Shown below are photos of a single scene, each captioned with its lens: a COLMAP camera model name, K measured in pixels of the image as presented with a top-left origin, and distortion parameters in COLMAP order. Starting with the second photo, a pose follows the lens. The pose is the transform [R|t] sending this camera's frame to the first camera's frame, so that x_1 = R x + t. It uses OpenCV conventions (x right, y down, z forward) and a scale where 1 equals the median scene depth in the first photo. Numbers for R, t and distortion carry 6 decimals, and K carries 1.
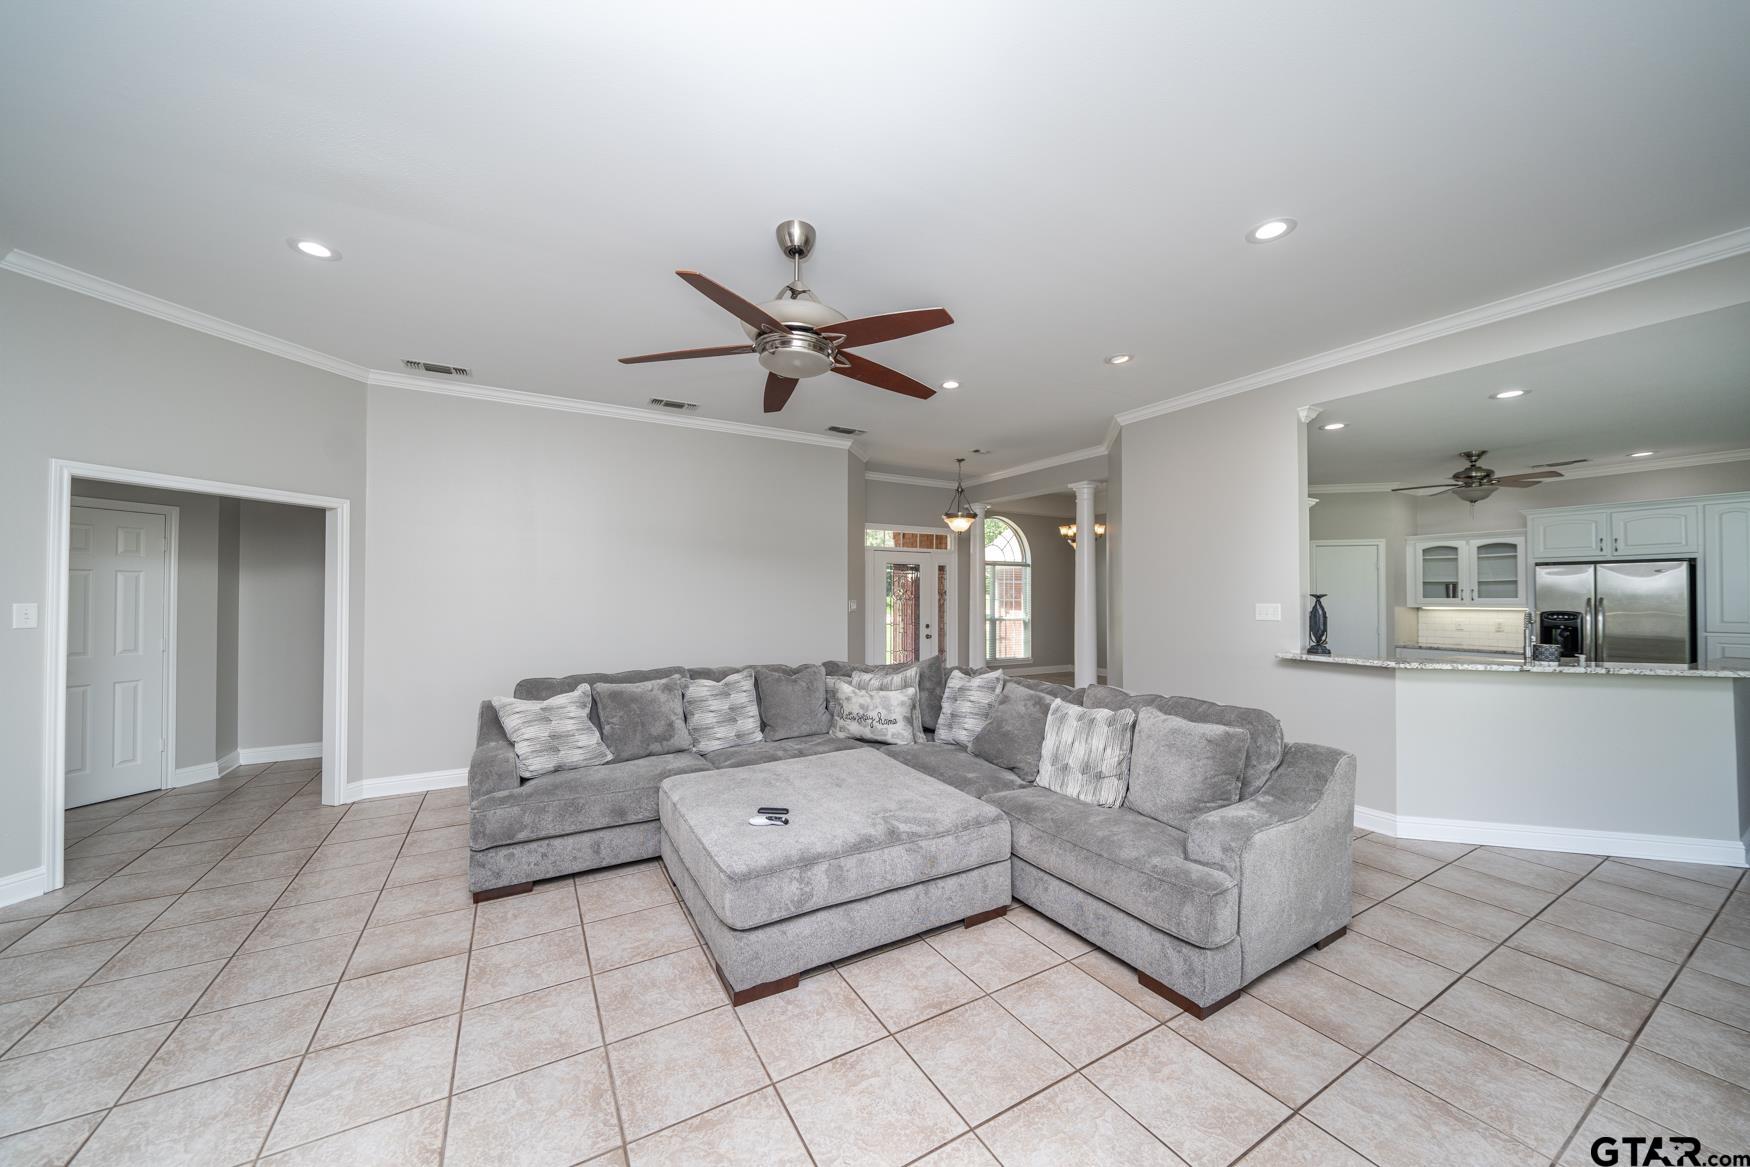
lens RADIAL K [[609.6, 0, 860.4], [0, 609.6, 587.7], [0, 0, 1]] dist [-0.025664, 0.007284]
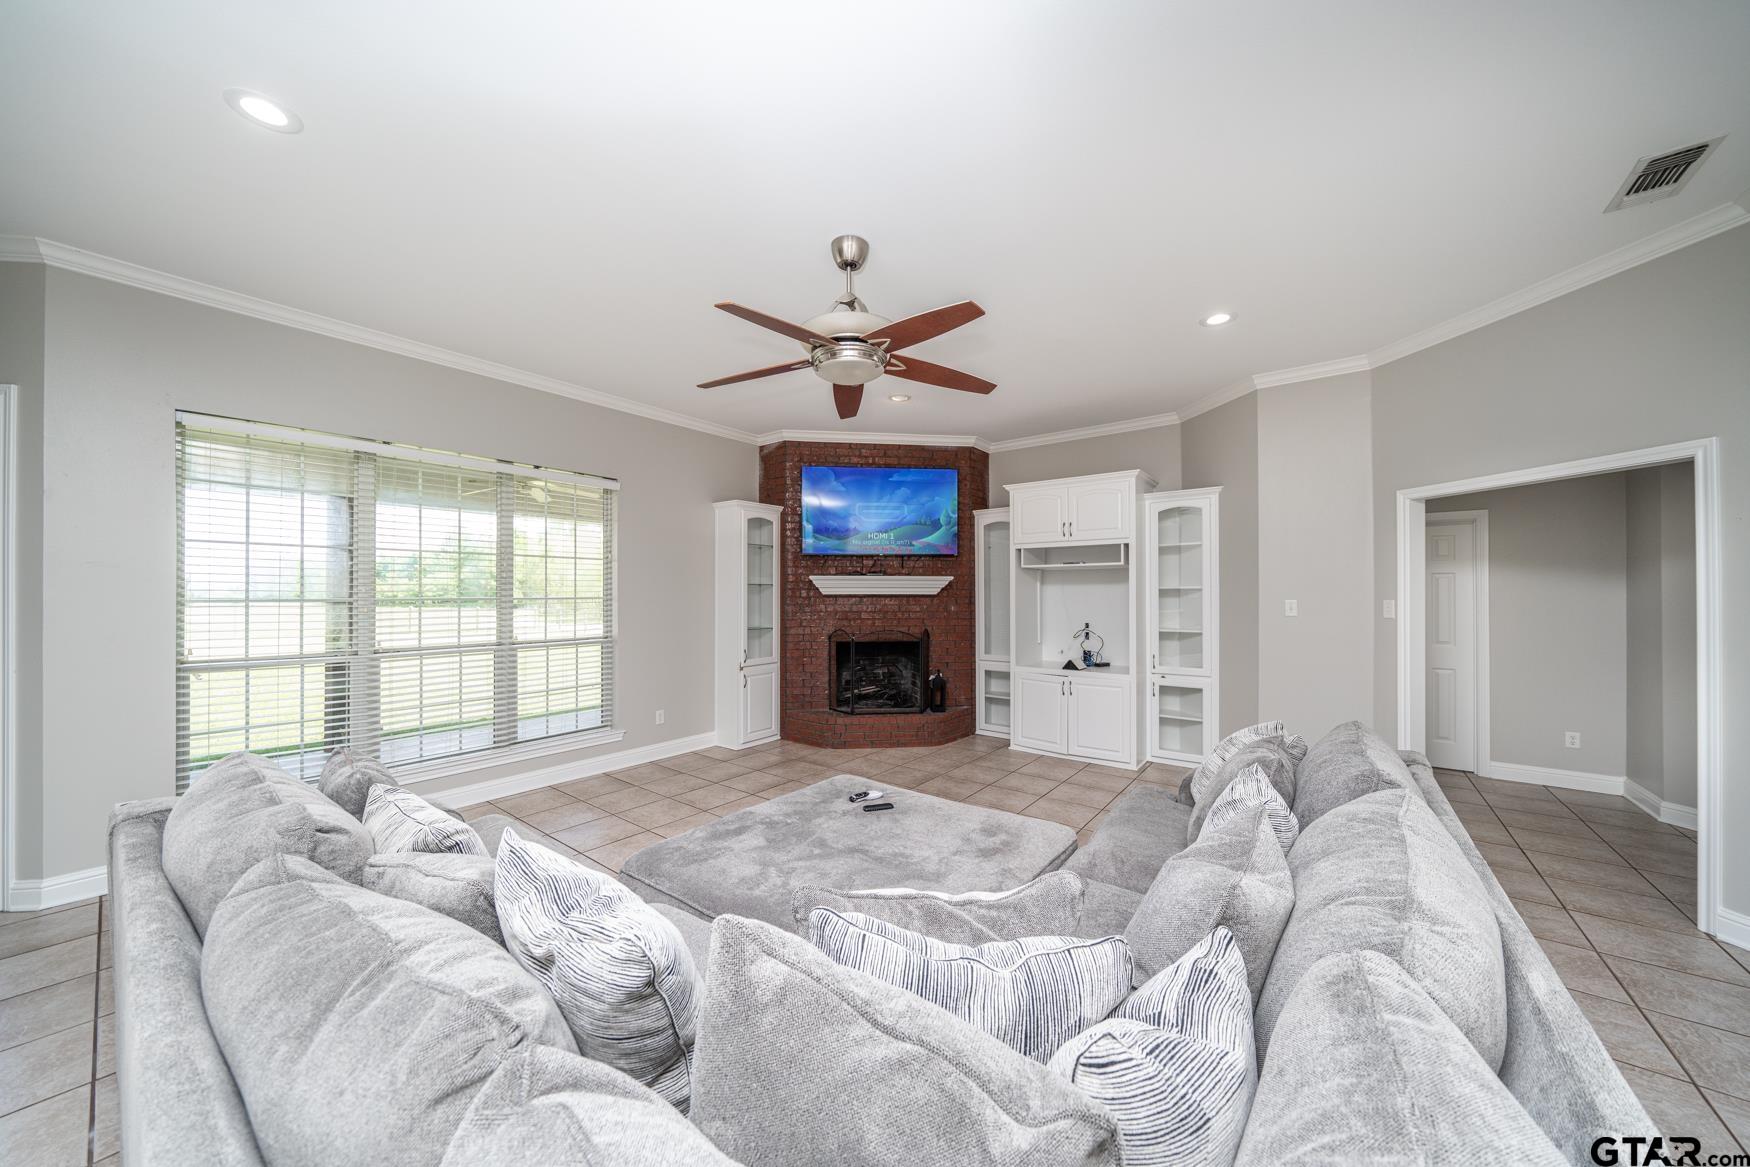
lens RADIAL K [[598.2, 0, 865.6], [0, 598.2, 589.6], [0, 0, 1]] dist [-0.008360, -0.000052]
pose [[-0.916011, -0.004013, -0.401134, 0.134001], [0.002726, 0.999865, -0.016228, 0.012300], [0.401145, -0.015959, -0.915876, 0.922854]]
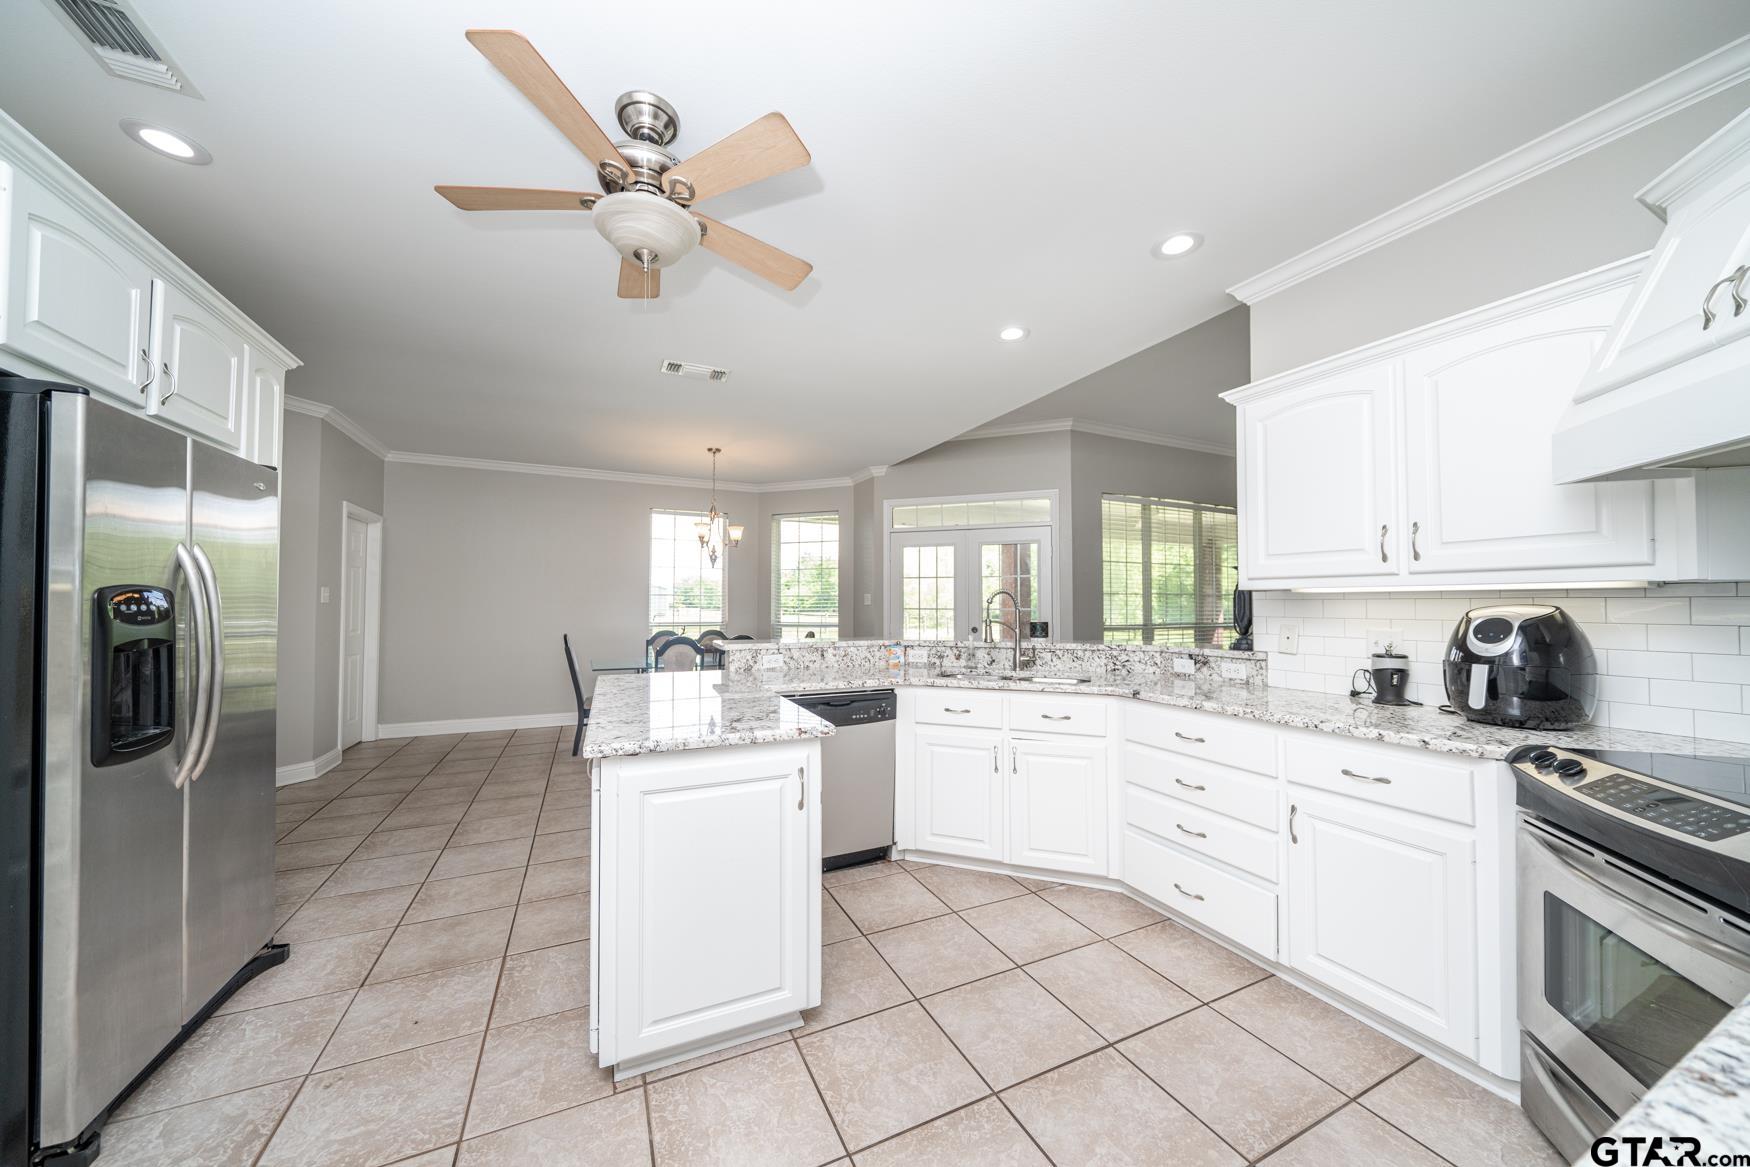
lens RADIAL K [[598.2, 0, 865.6], [0, 598.2, 589.6], [0, 0, 1]] dist [-0.008360, -0.000052]
pose [[-0.997661, -0.002385, 0.068320, 0.830541], [-0.004973, 0.999276, -0.037726, 0.048774], [-0.068181, -0.037978, -0.996950, 1.244600]]
